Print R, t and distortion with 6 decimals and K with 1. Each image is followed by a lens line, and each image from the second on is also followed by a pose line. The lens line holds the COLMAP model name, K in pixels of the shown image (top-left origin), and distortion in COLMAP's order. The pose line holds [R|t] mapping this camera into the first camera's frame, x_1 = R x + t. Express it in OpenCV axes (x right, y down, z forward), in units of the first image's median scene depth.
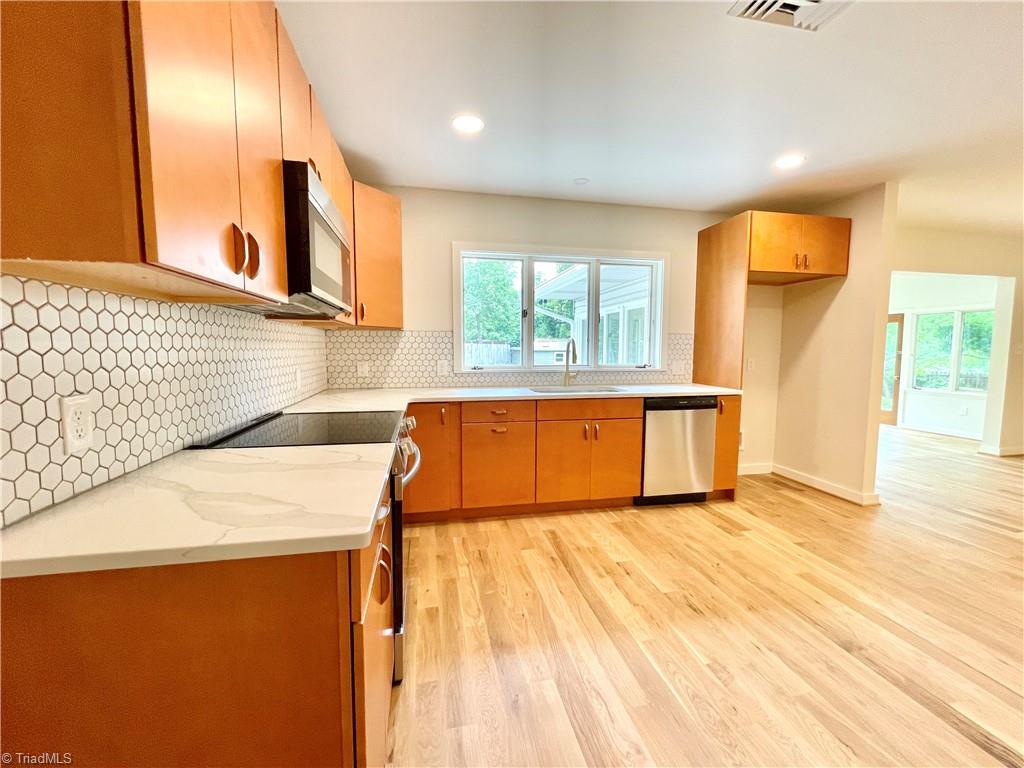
lens RADIAL K [[414.4, 0, 513.1], [0, 414.4, 383.5], [0, 0, 1]] dist [-0.004422, 0.000149]
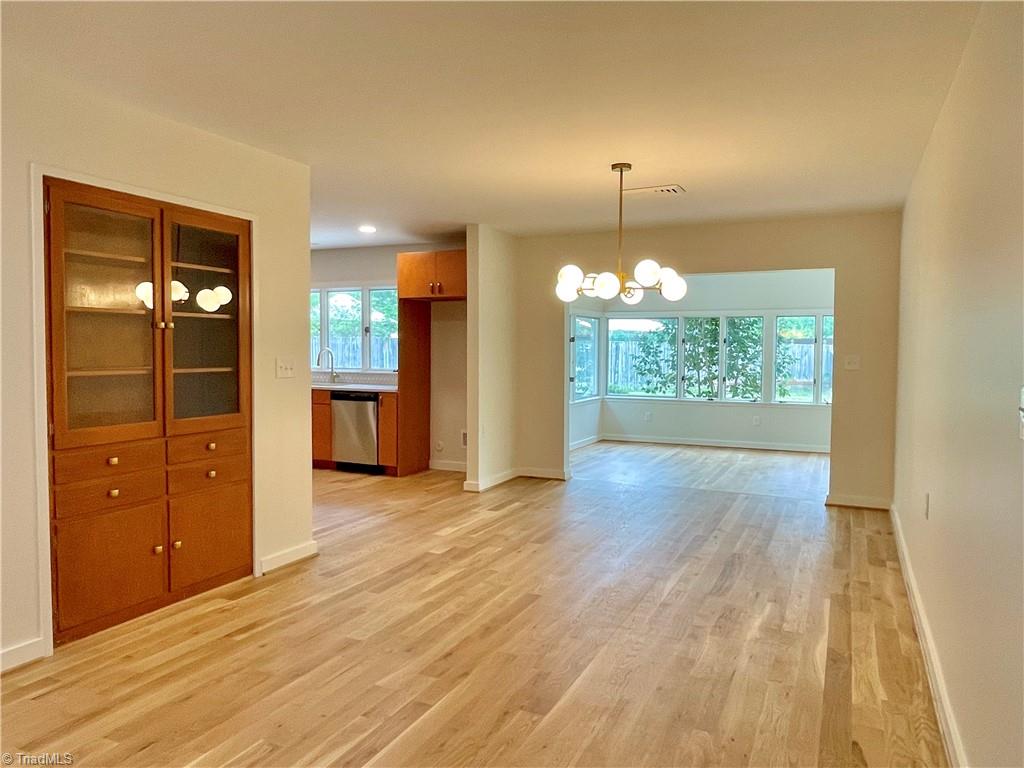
lens RADIAL K [[719.6, 0, 517.1], [0, 719.6, 380.5], [0, 0, 1]] dist [0.002871, -0.011152]
pose [[0.801005, 0.031919, -0.597806, 2.247235], [-0.054932, 0.998284, -0.020301, 0.013852], [0.596132, 0.049100, 0.801383, -0.593619]]
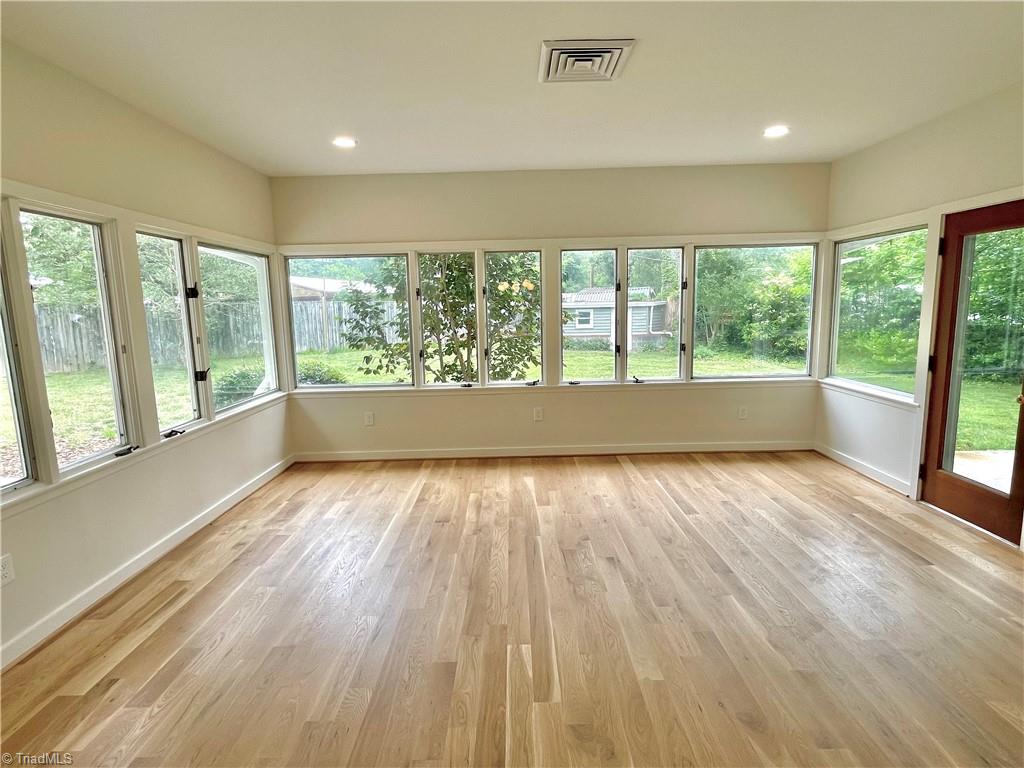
lens RADIAL K [[524.3, 0, 511.9], [0, 524.3, 383.2], [0, 0, 1]] dist [-0.002848, 0.001341]
pose [[0.977591, 0.008234, -0.210353, 1.411667], [0.006347, 0.997627, 0.068552, -0.127455], [0.210418, -0.068351, 0.975219, 1.176204]]
